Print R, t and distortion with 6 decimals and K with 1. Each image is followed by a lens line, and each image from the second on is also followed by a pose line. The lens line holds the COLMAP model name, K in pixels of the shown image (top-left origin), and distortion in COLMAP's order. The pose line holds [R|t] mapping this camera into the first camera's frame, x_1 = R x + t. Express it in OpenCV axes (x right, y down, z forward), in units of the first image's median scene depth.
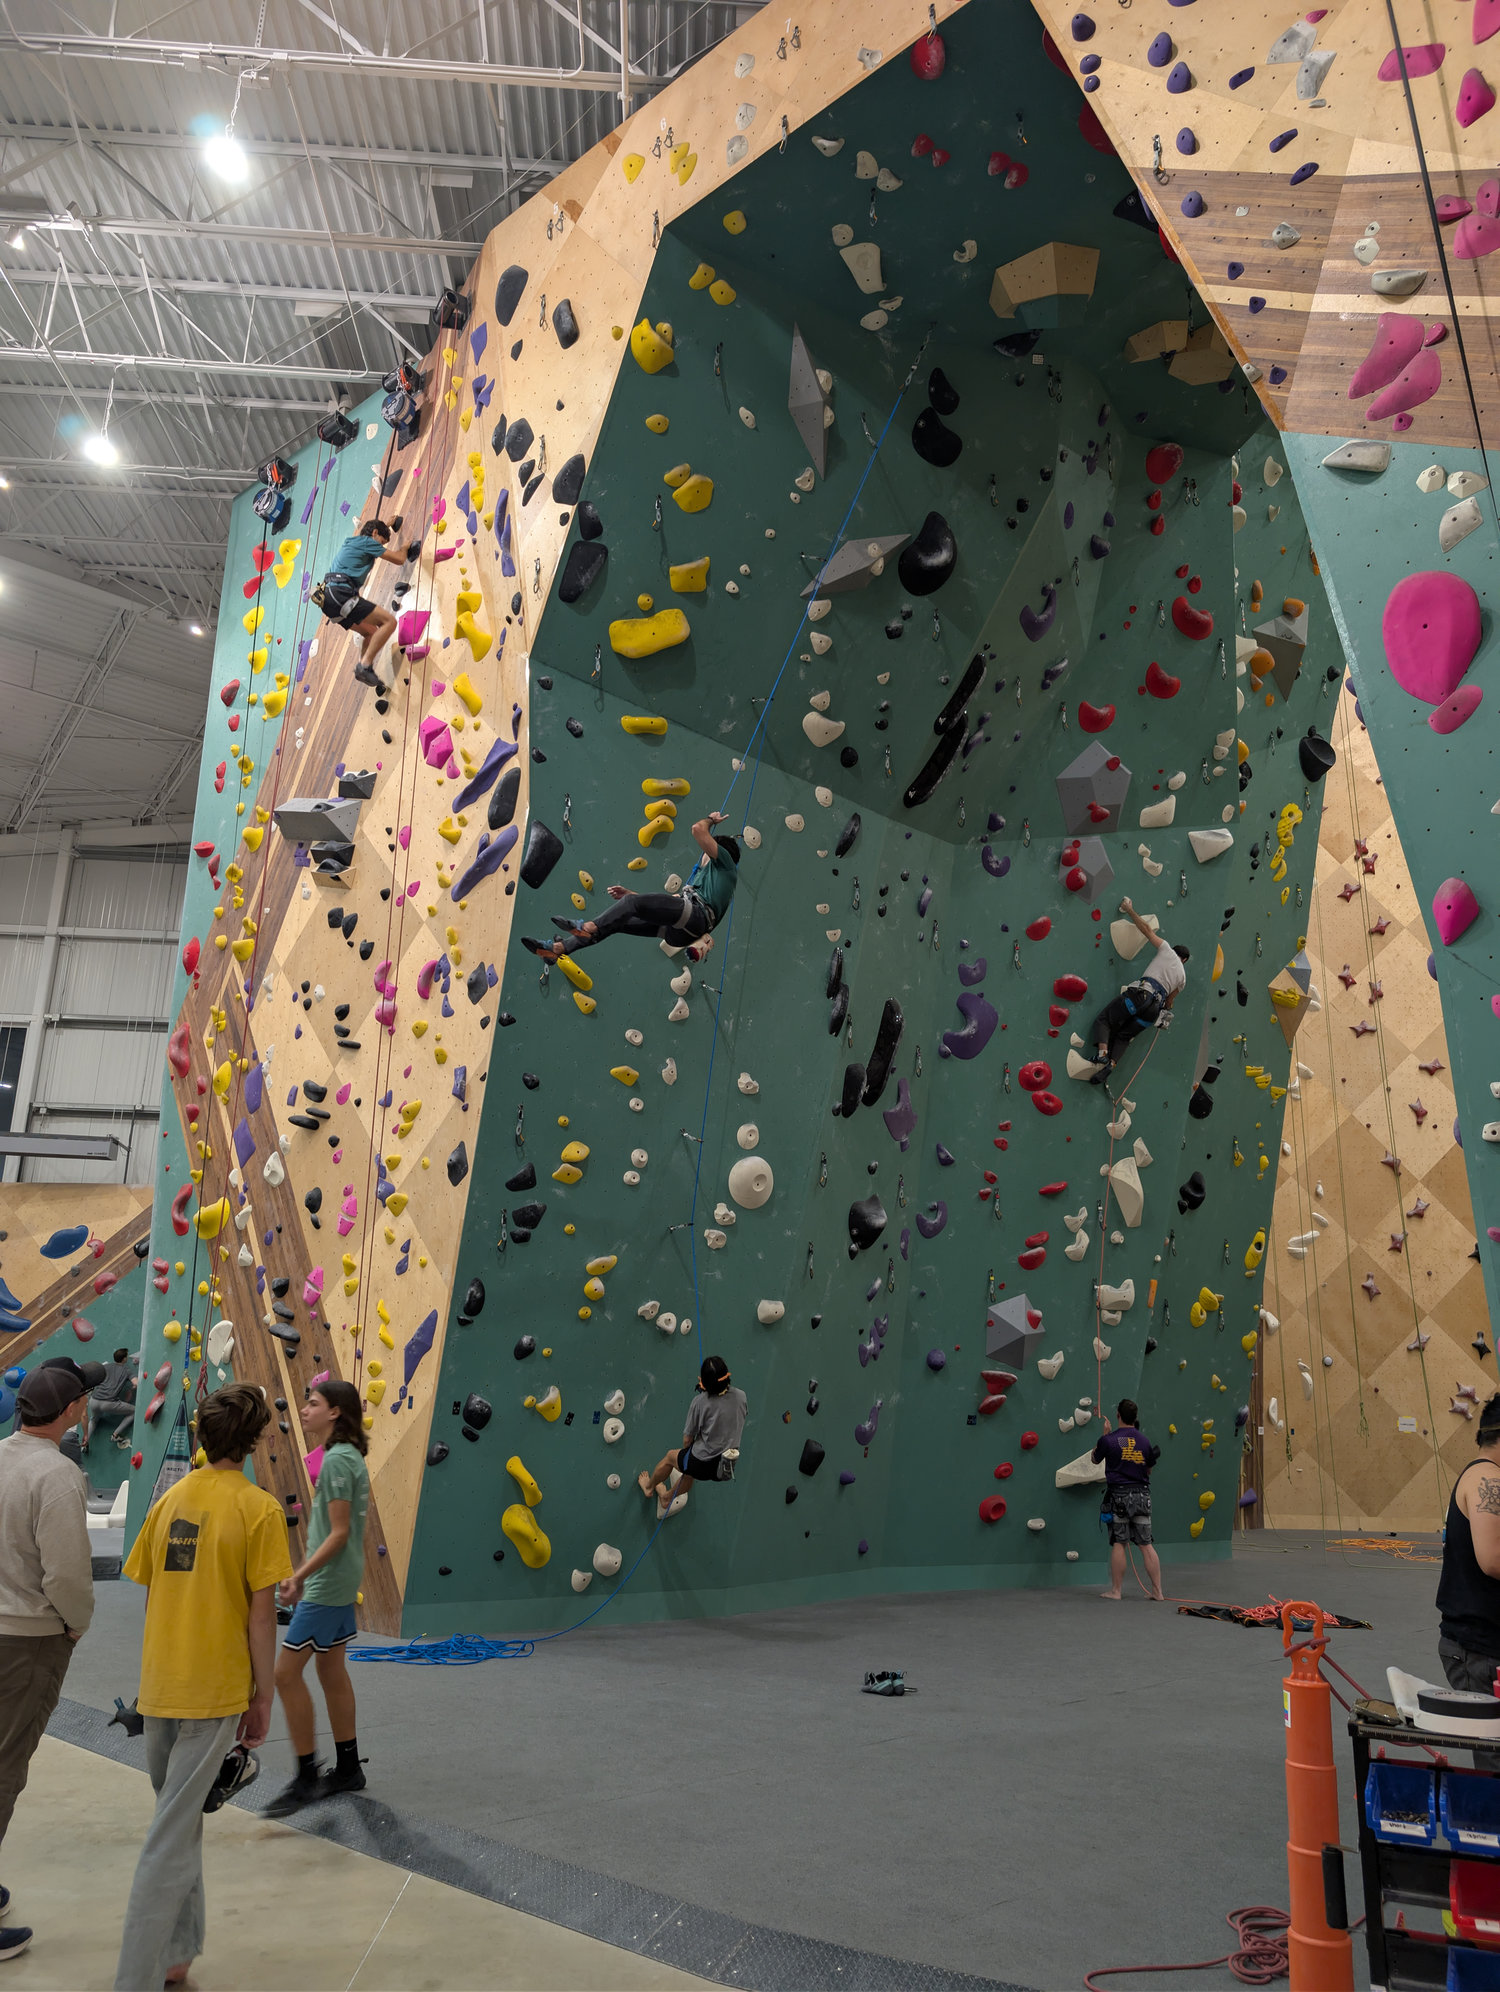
lens RADIAL K [[1437.1, 0, 759.0], [0, 1437.1, 1018.5], [0, 0, 1]] dist [0.017572, -0.011119]
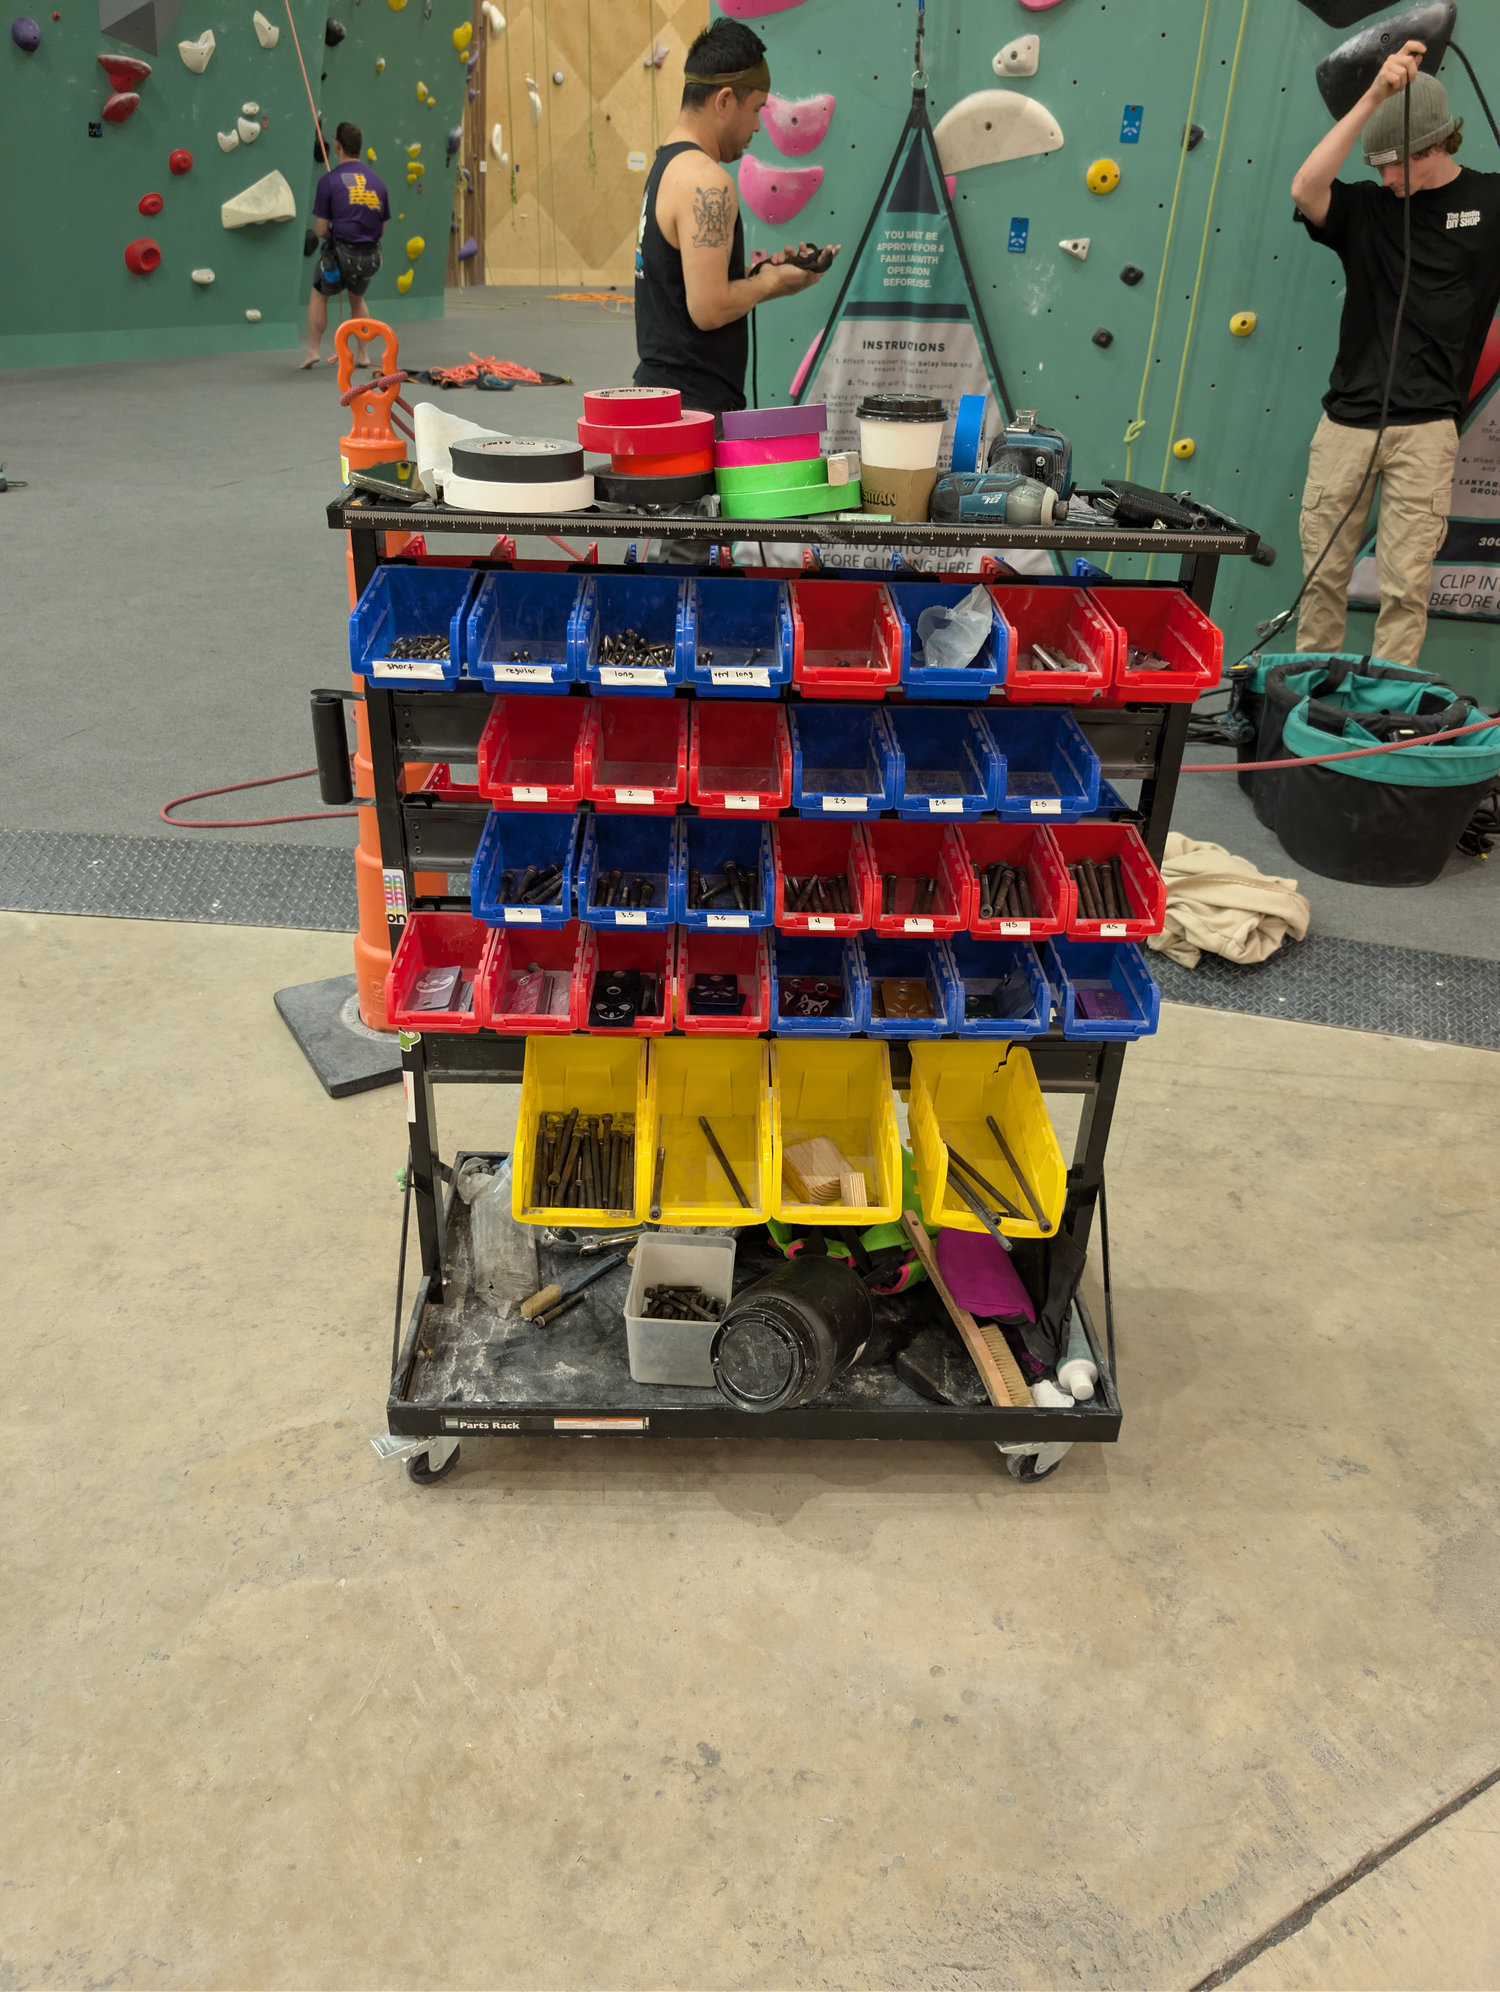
lens RADIAL K [[1437.1, 0, 759.0], [0, 1437.1, 1018.5], [0, 0, 1]] dist [0.017572, -0.011119]
pose [[0.889594, -0.220569, 0.399964, 0.058769], [-0.134609, 0.710174, 0.691038, 0.044810], [-0.436466, -0.668583, 0.602076, 0.093140]]
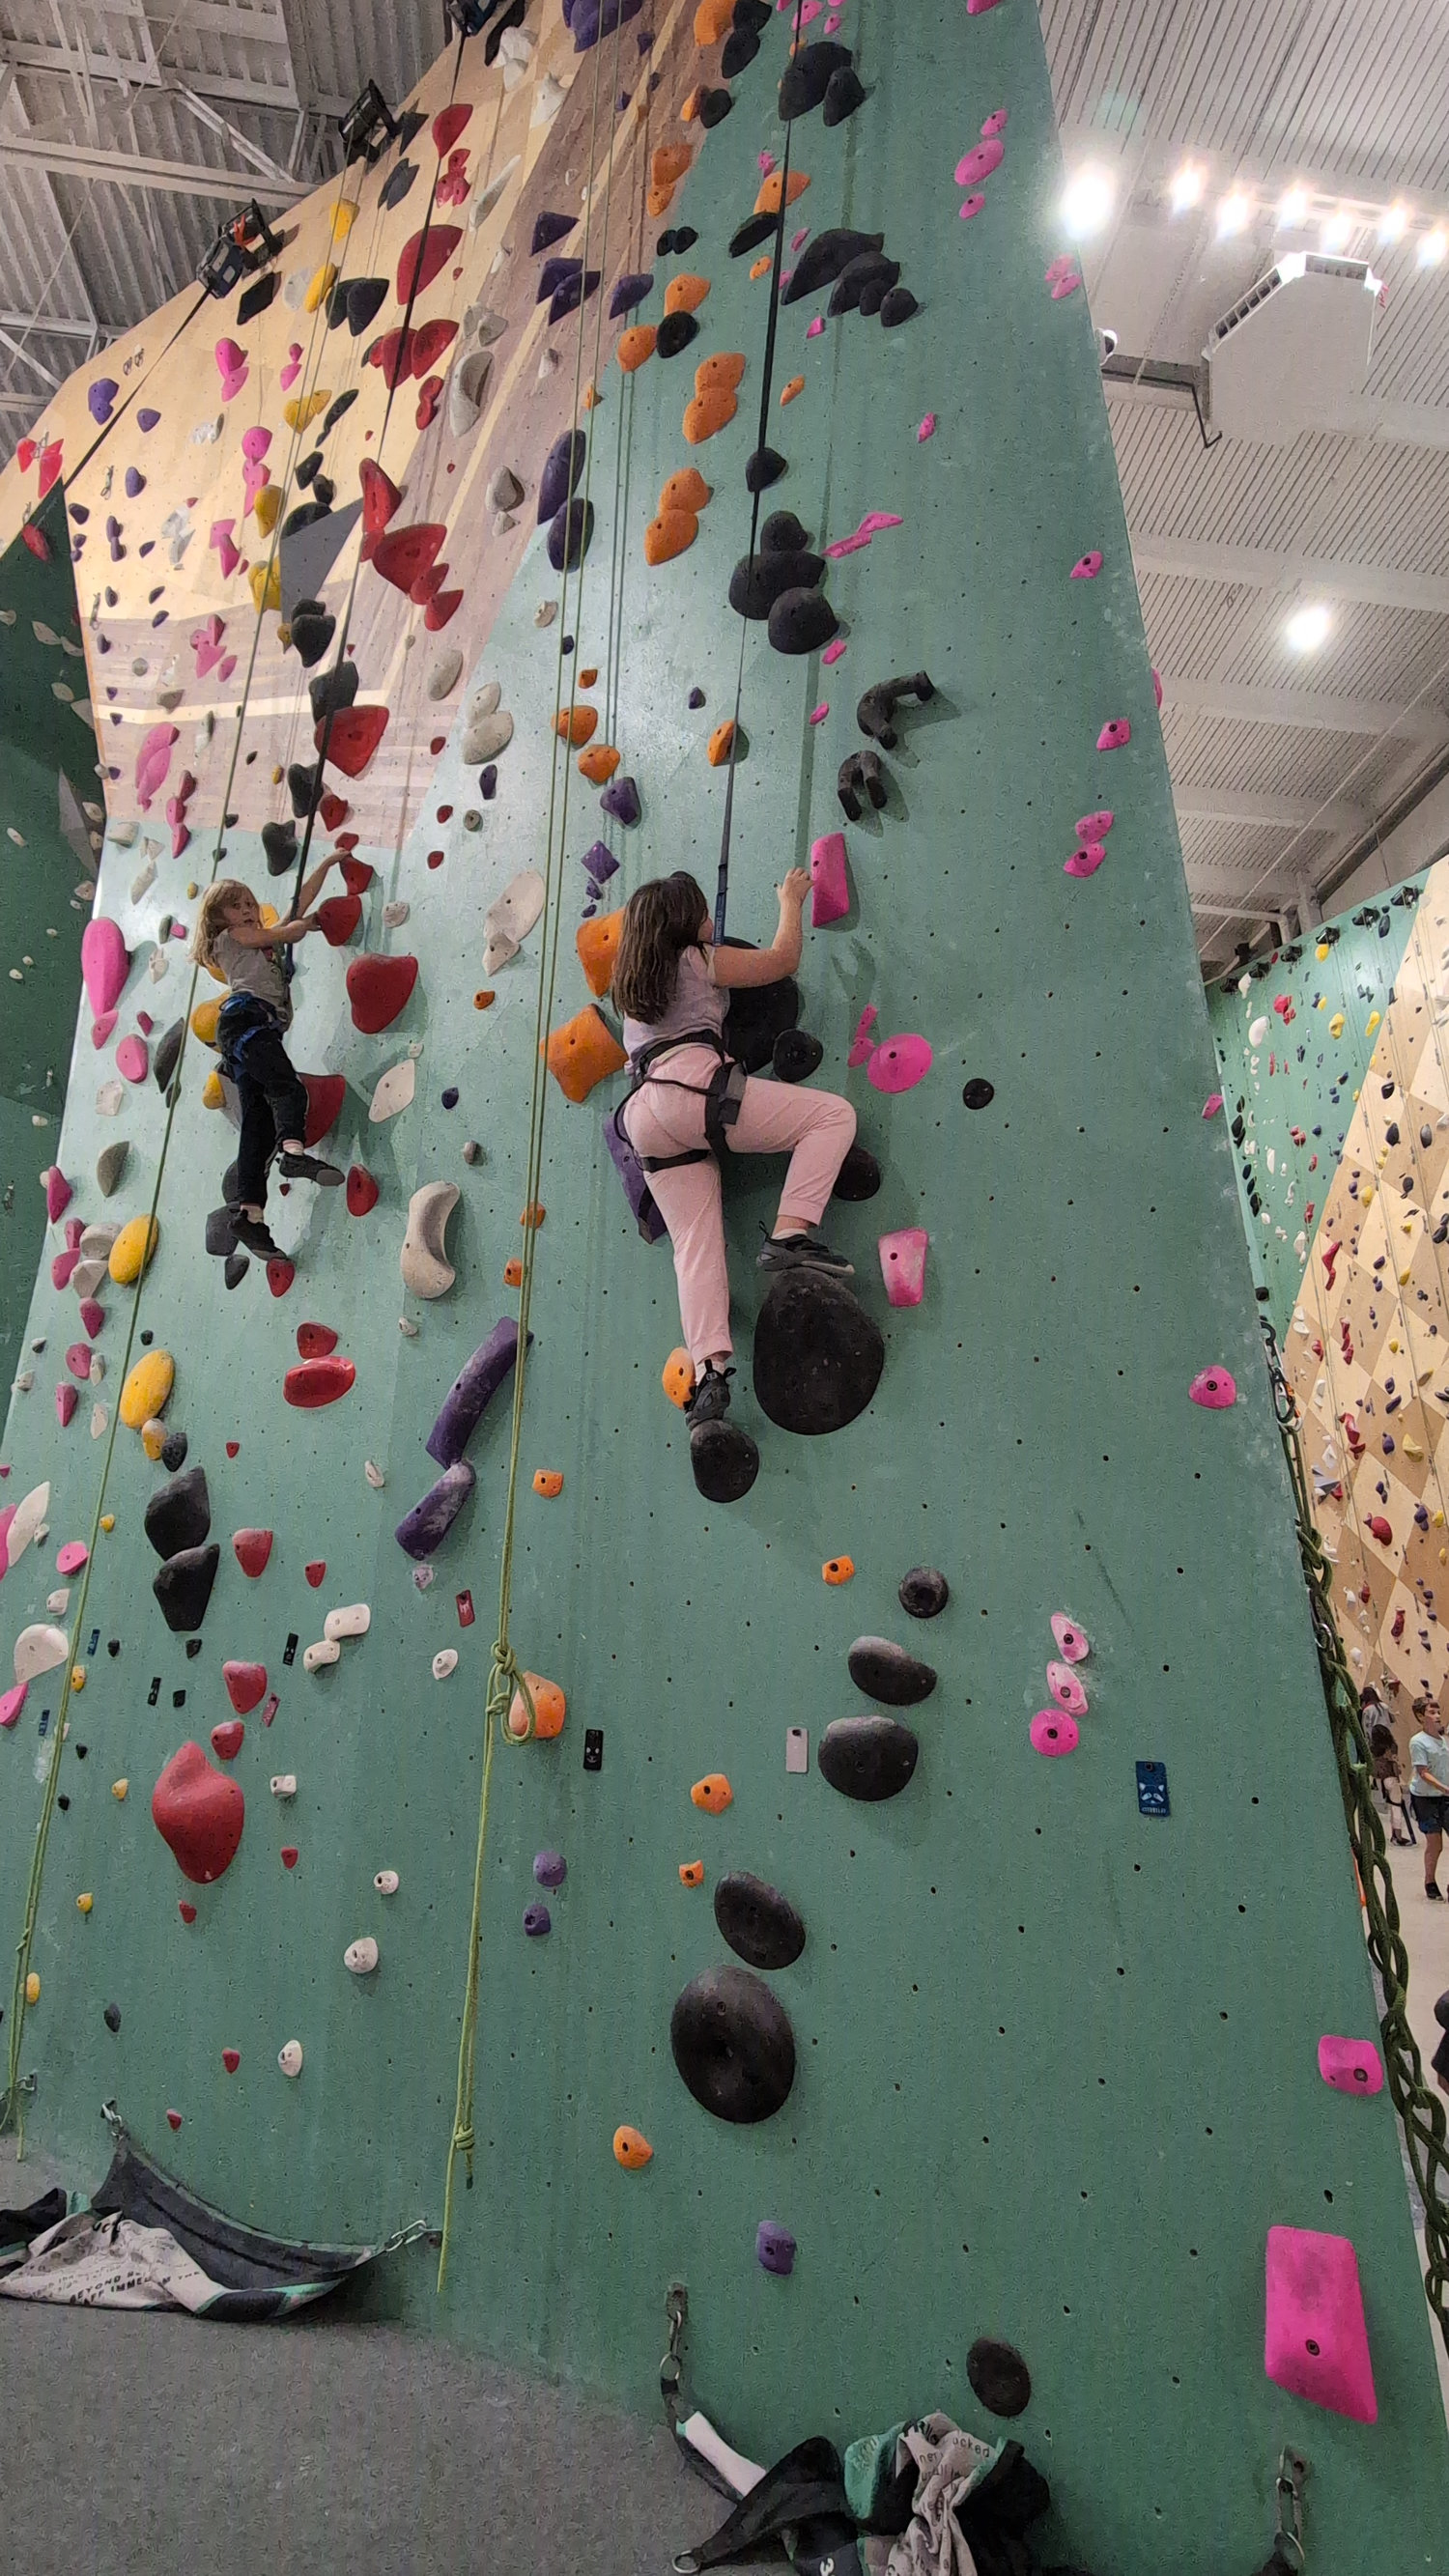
lens RADIAL K [[1118.2, 0, 724.5], [0, 1118.2, 1288.0], [0, 0, 1]] dist [0.022136, -0.017422]
pose [[0.996422, 0.006991, 0.084228, 0.478304], [-0.000020, 0.996593, -0.082479, 0.039222], [-0.084518, 0.082182, 0.993027, 0.031991]]
